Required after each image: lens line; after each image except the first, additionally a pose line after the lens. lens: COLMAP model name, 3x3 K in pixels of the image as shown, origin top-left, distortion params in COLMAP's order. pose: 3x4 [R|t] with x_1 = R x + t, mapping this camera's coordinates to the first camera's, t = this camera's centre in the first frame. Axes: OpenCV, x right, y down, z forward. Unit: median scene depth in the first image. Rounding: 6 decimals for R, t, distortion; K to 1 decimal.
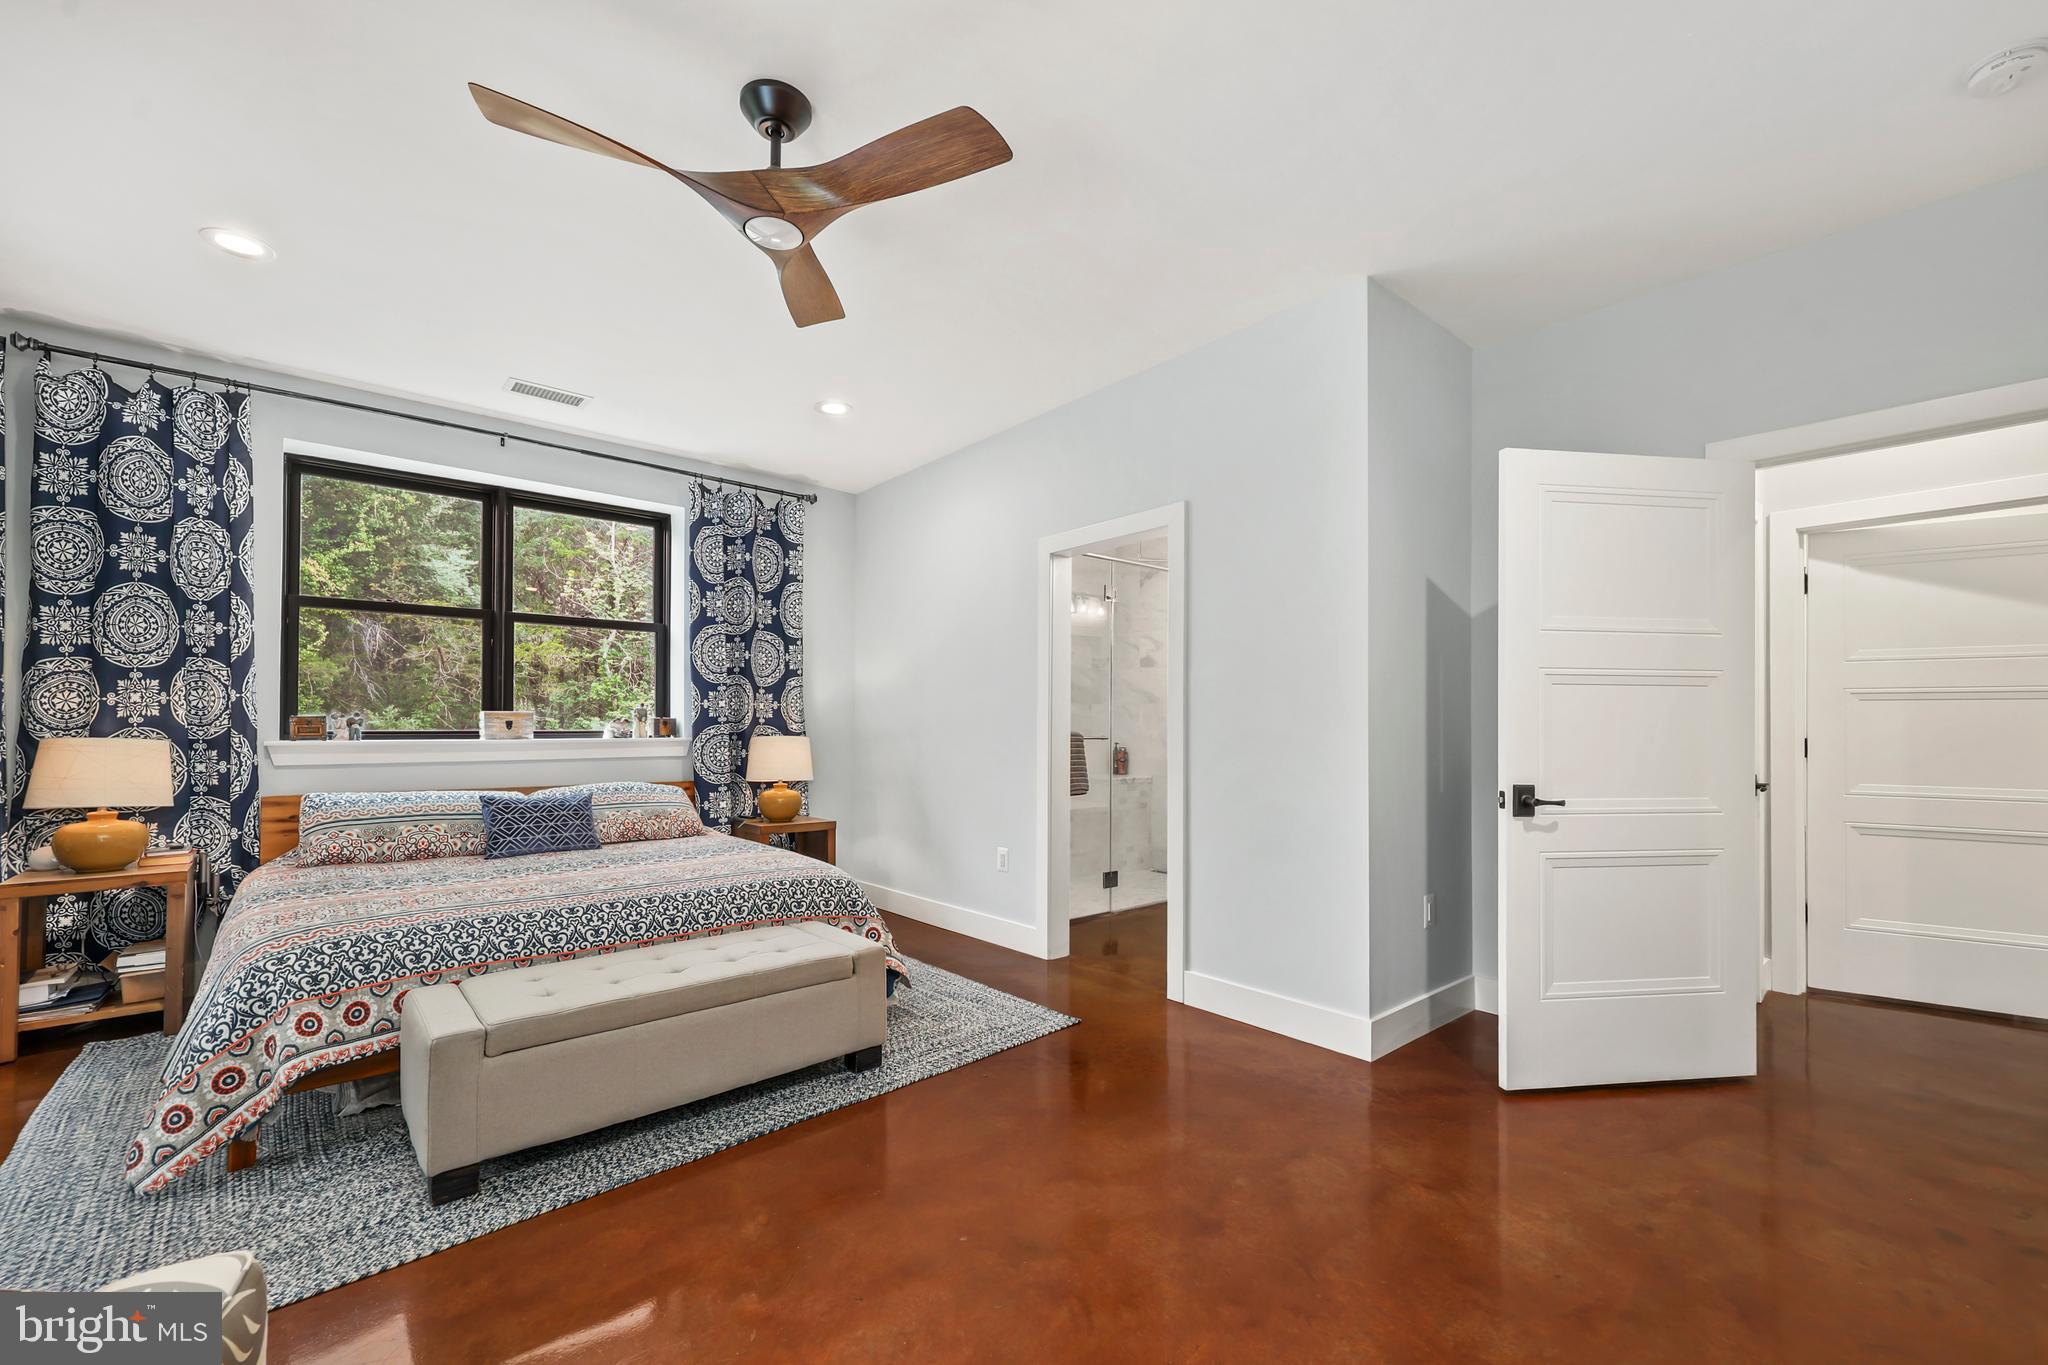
lens RADIAL K [[847.2, 0, 1037.7], [0, 847.2, 718.9], [0, 0, 1]] dist [0.002597, -0.001134]
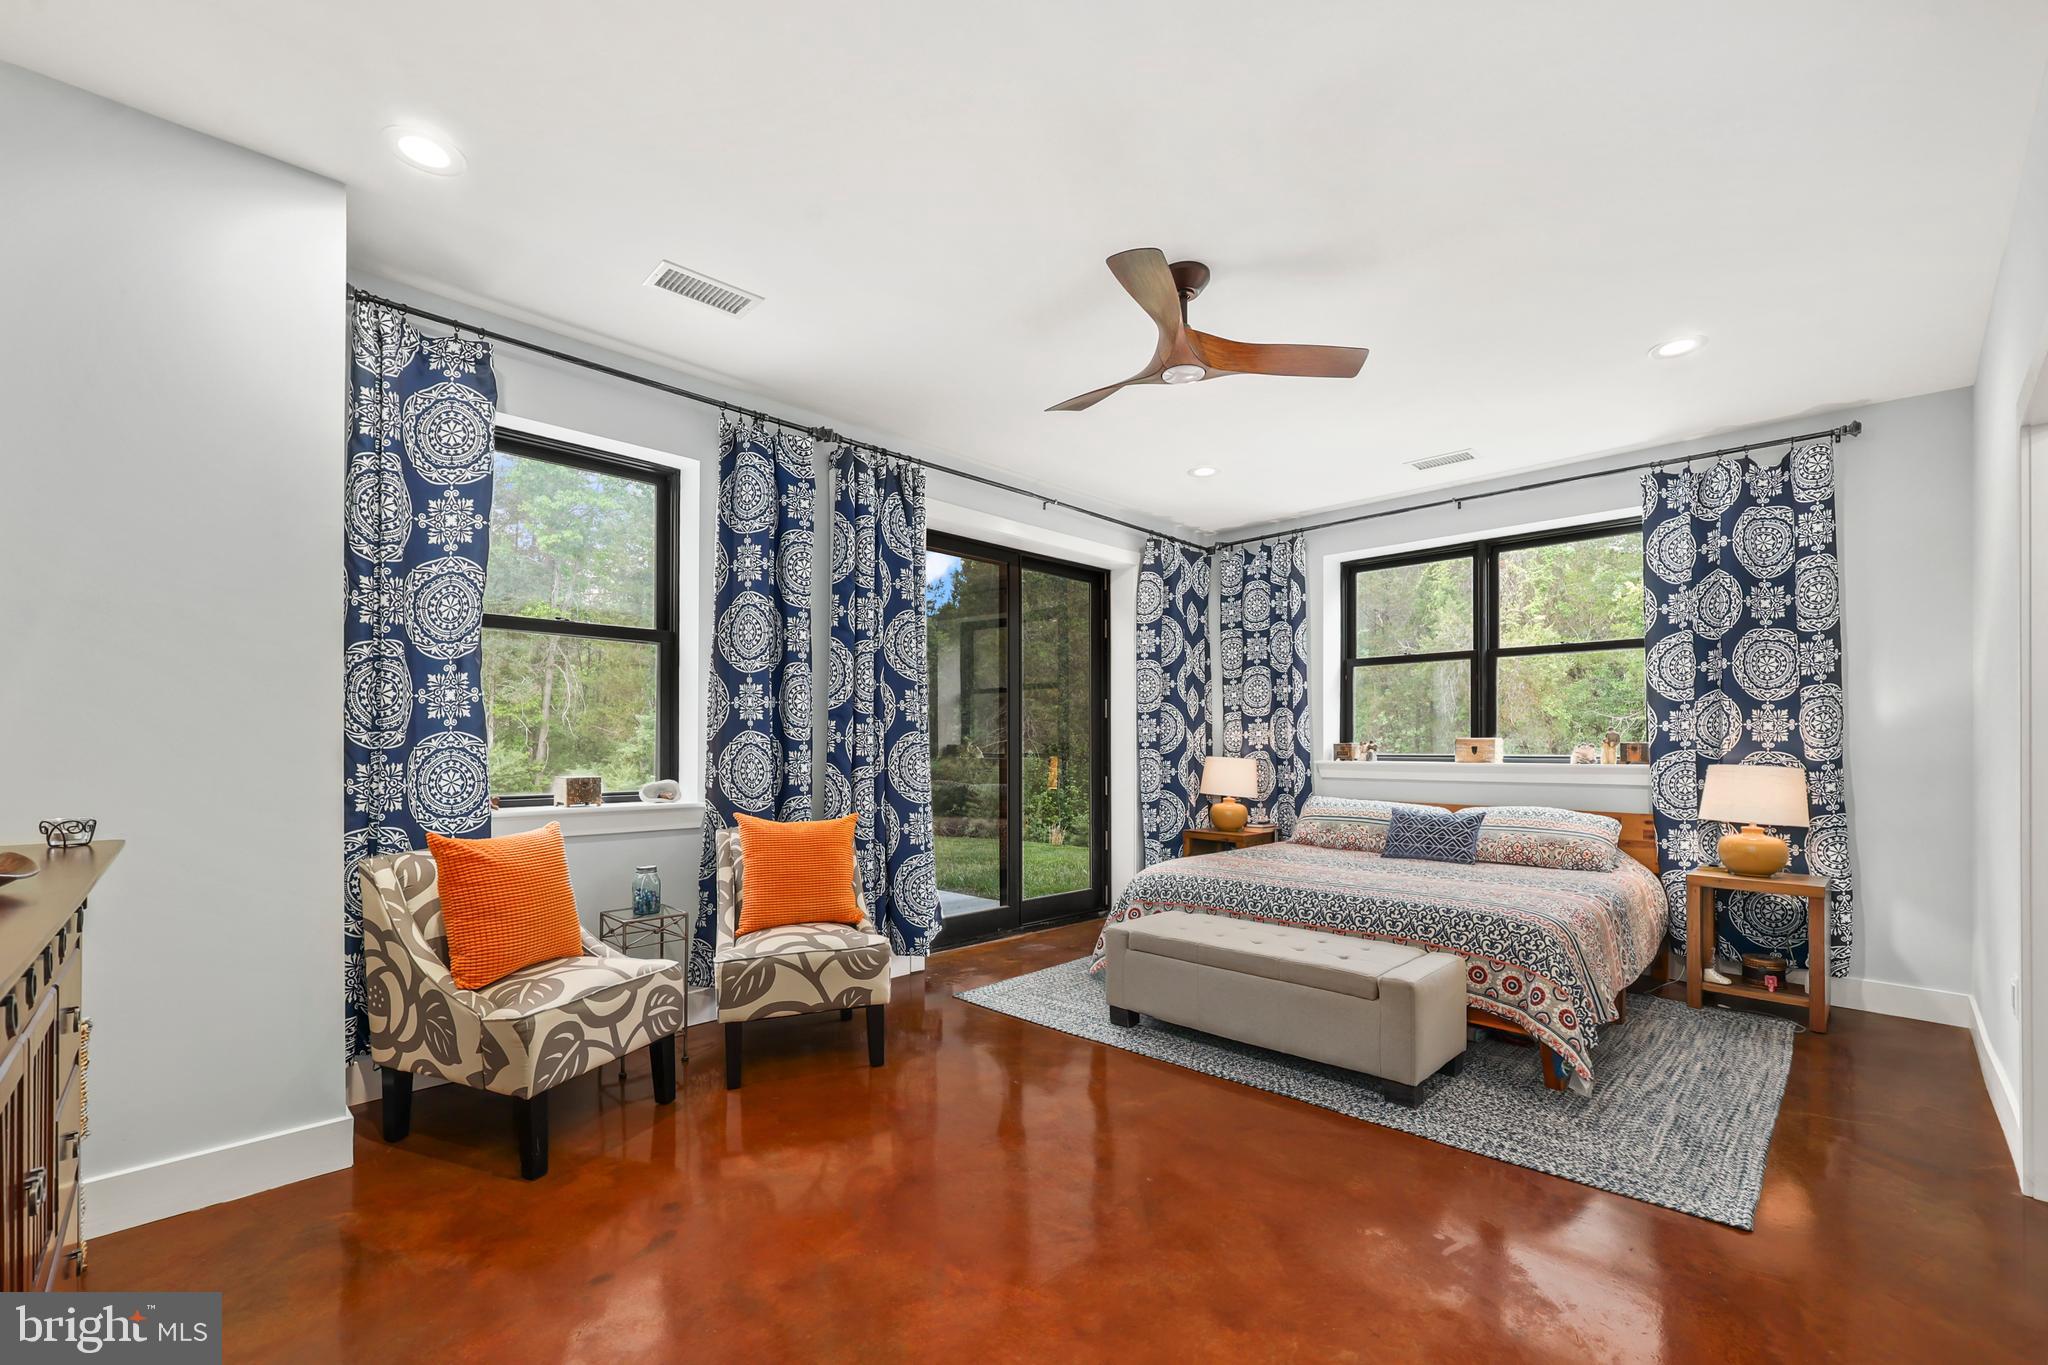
lens RADIAL K [[847.2, 0, 1018.7], [0, 847.2, 746.0], [0, 0, 1]] dist [0.002597, -0.001134]
pose [[0.063347, -0.002130, -0.997989, 0.554013], [0.006747, 0.999976, -0.001706, -0.000410], [0.997969, -0.006626, 0.063360, 0.373185]]
